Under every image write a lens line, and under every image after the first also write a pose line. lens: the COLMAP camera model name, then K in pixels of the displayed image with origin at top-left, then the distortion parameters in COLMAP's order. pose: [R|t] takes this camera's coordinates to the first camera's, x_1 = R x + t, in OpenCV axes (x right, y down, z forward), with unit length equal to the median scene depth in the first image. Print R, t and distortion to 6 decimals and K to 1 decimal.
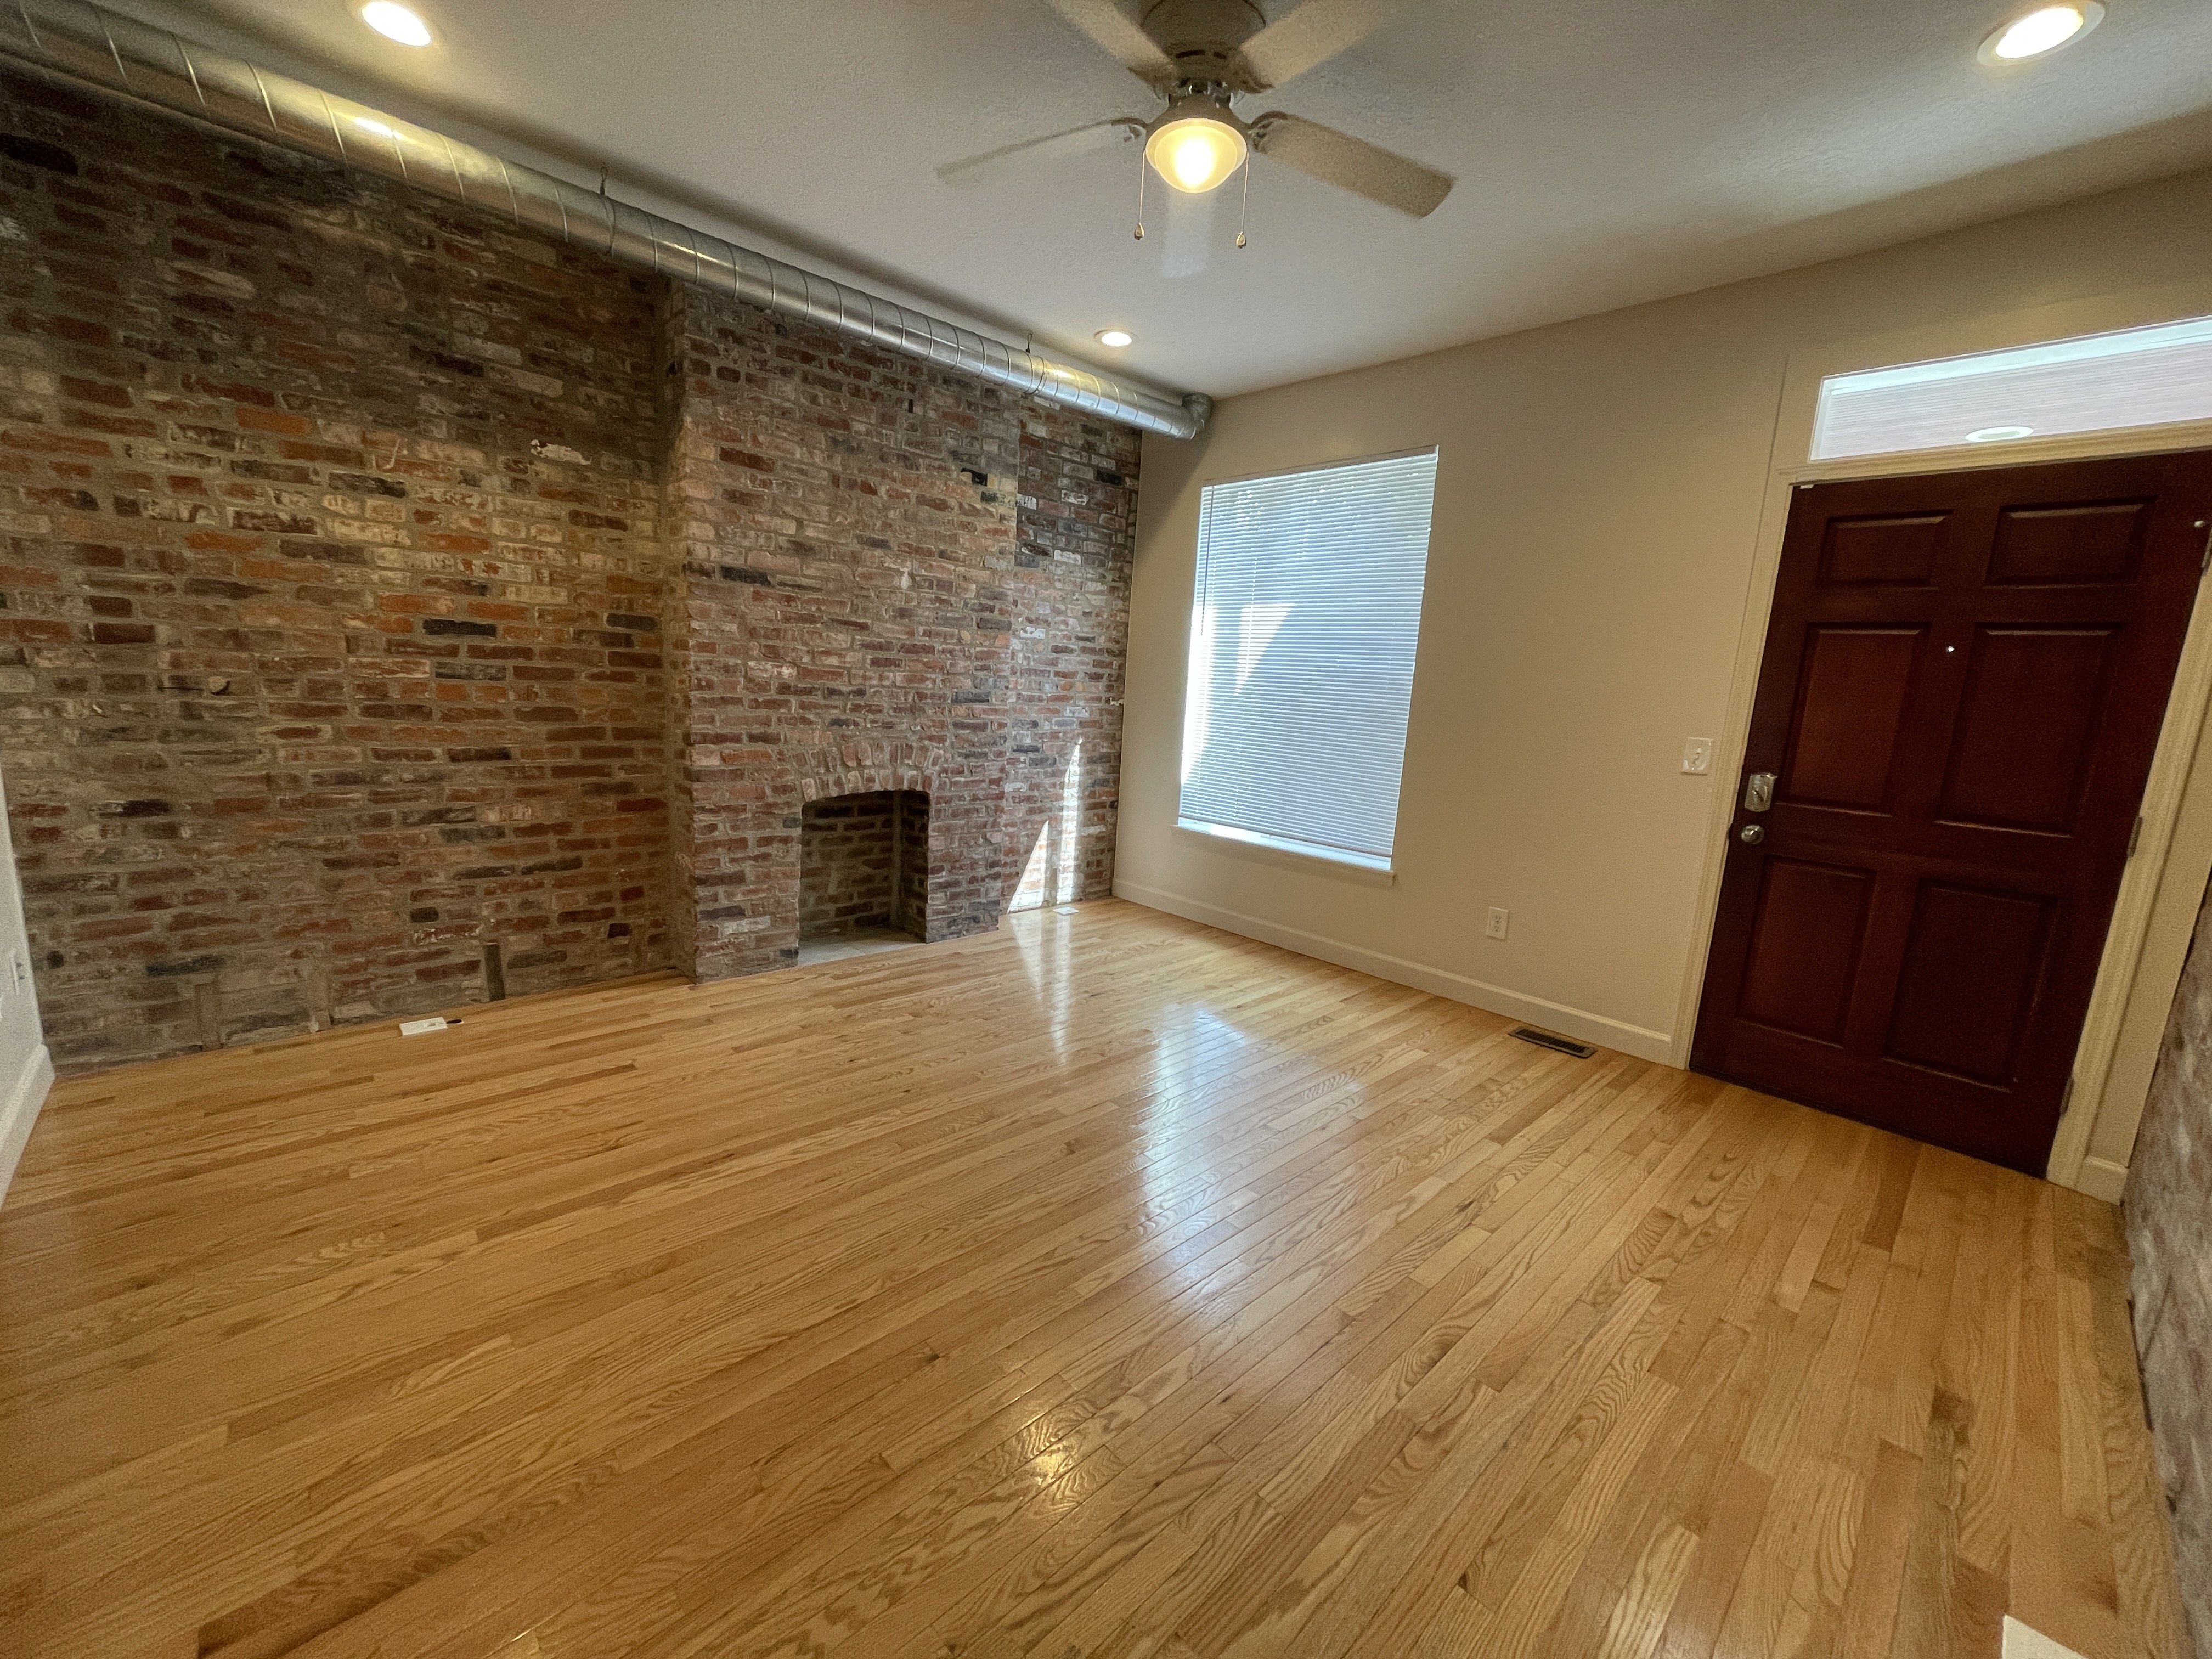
lens RADIAL K [[888.5, 0, 1106.6], [0, 888.5, 829.7], [0, 0, 1]] dist [-0.001795, -0.000219]
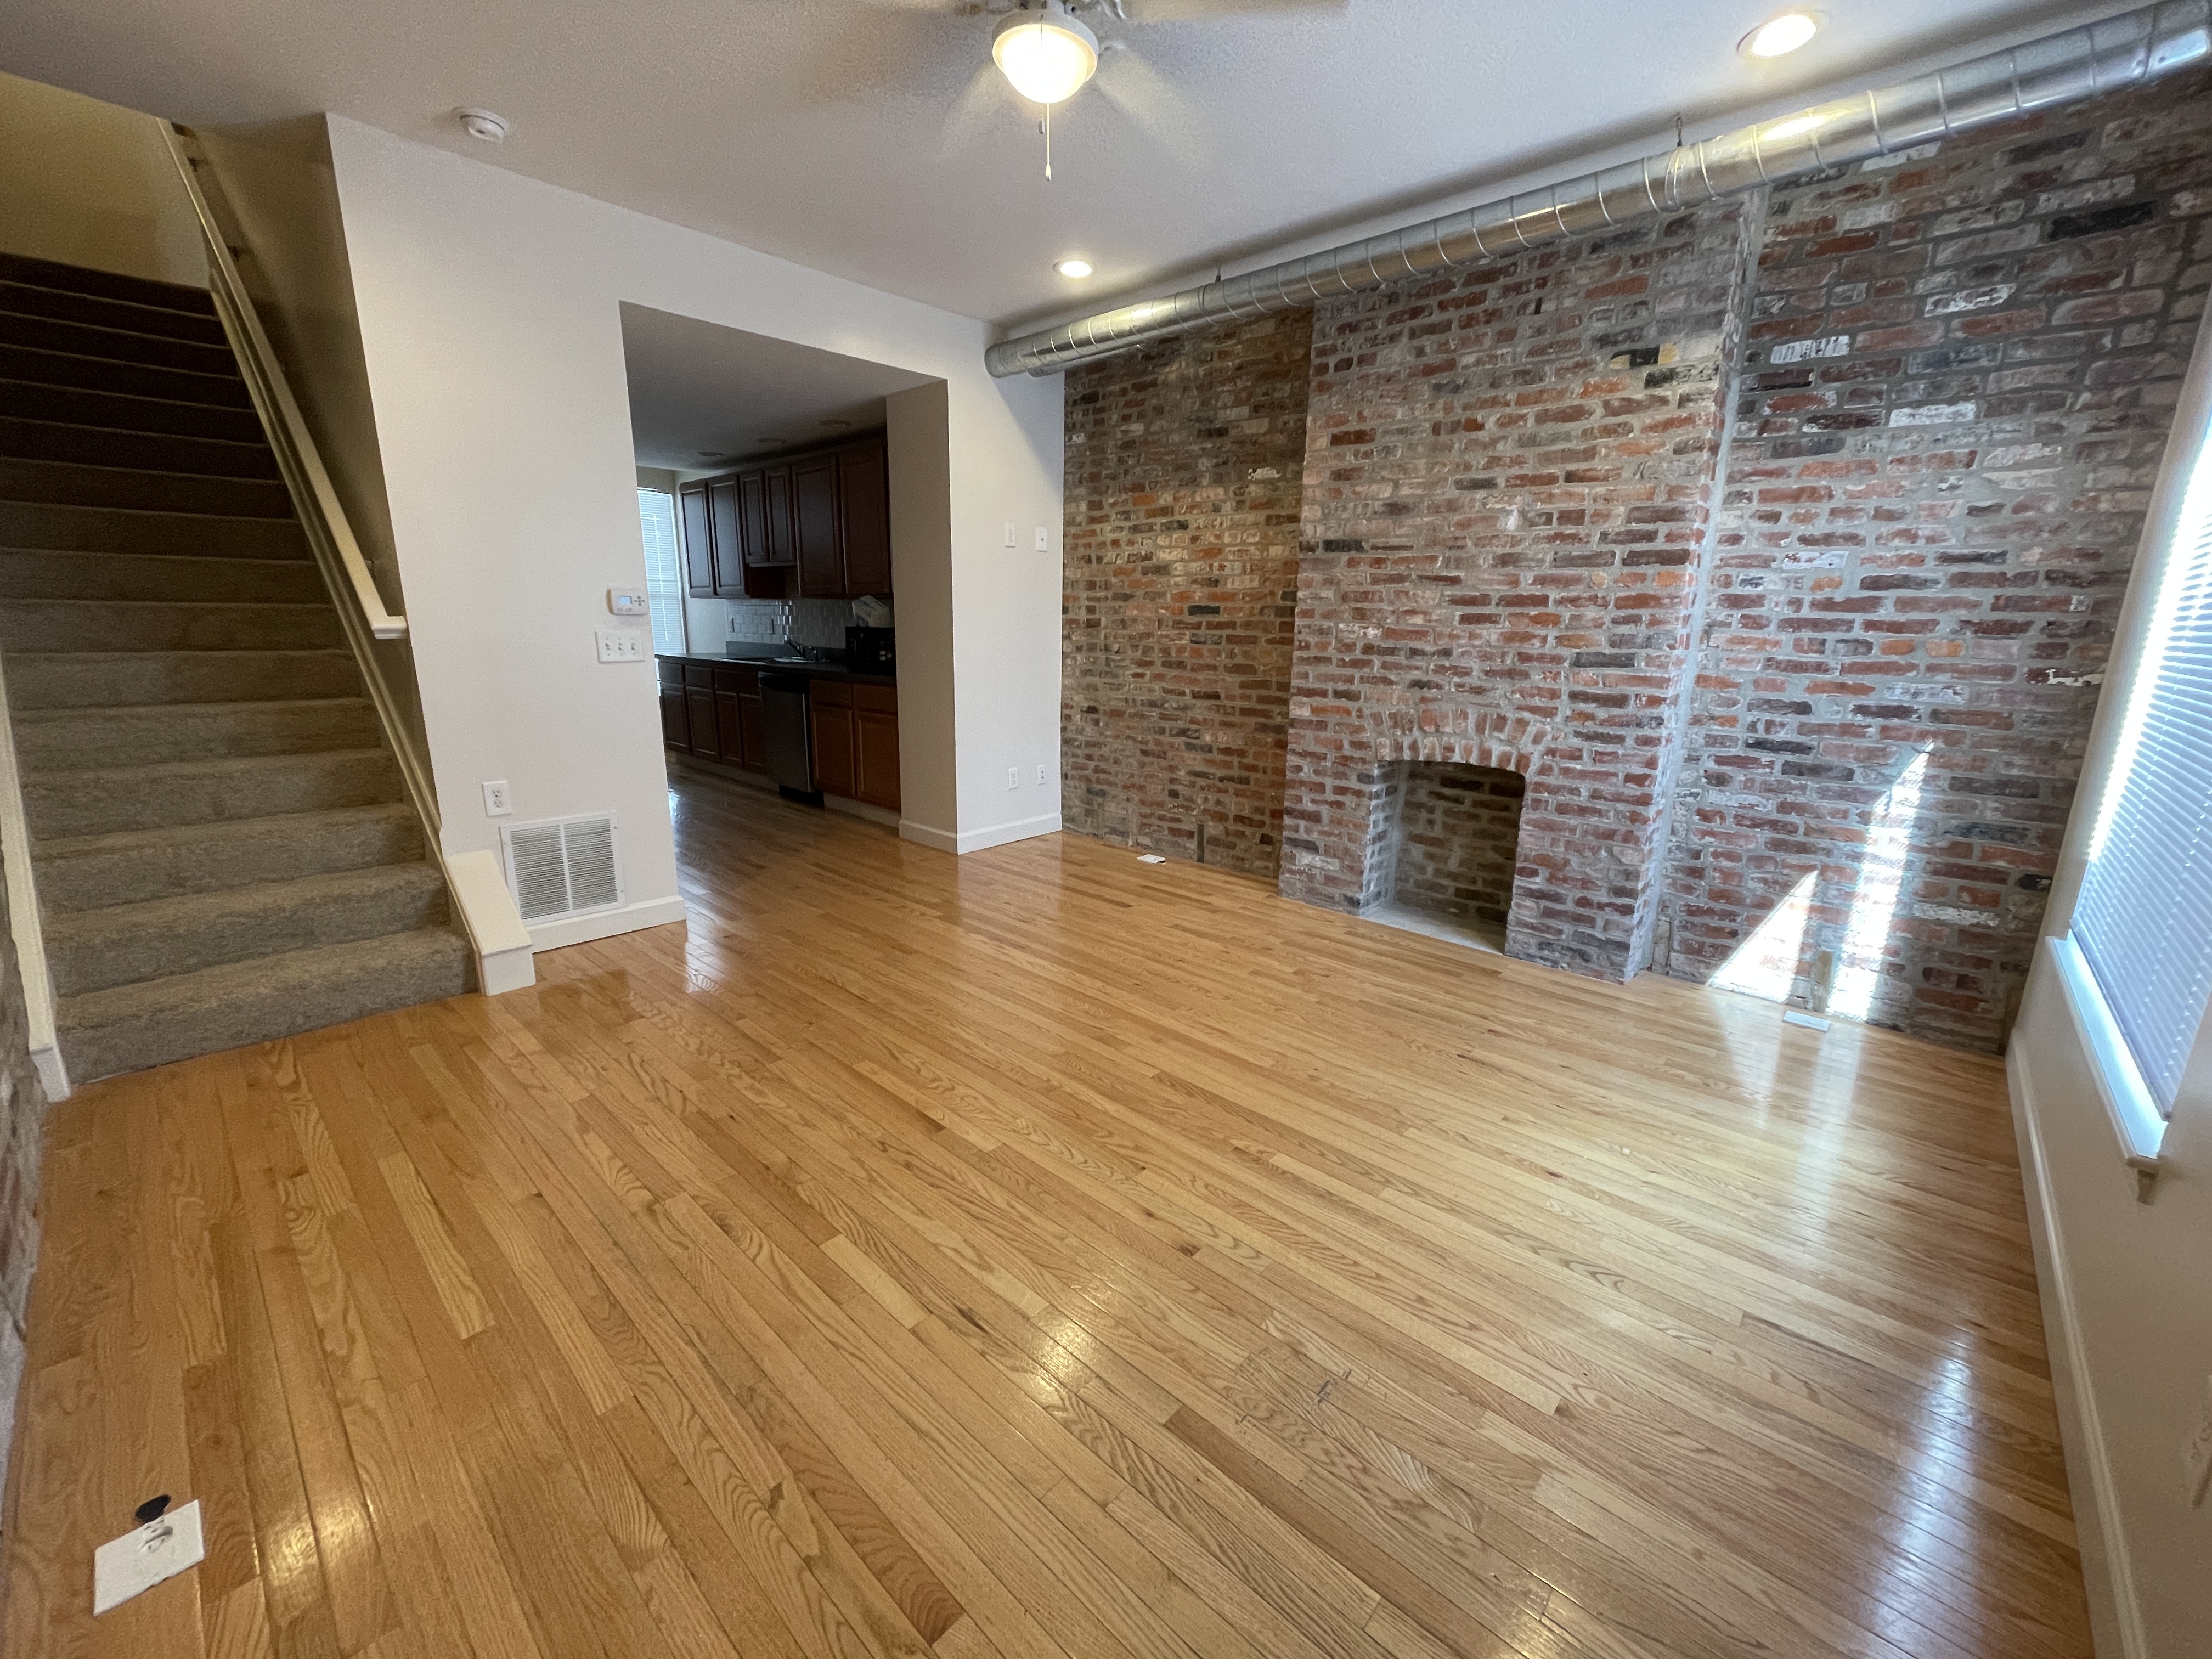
lens RADIAL K [[888.5, 0, 1105.4], [0, 888.5, 829.7], [0, 0, 1]] dist [-0.001795, -0.000219]
pose [[0.067767, 0.173701, -0.982464, 0.683493], [-0.180391, 0.970631, 0.159166, -0.062346], [0.981258, 0.166441, 0.097111, 0.629551]]
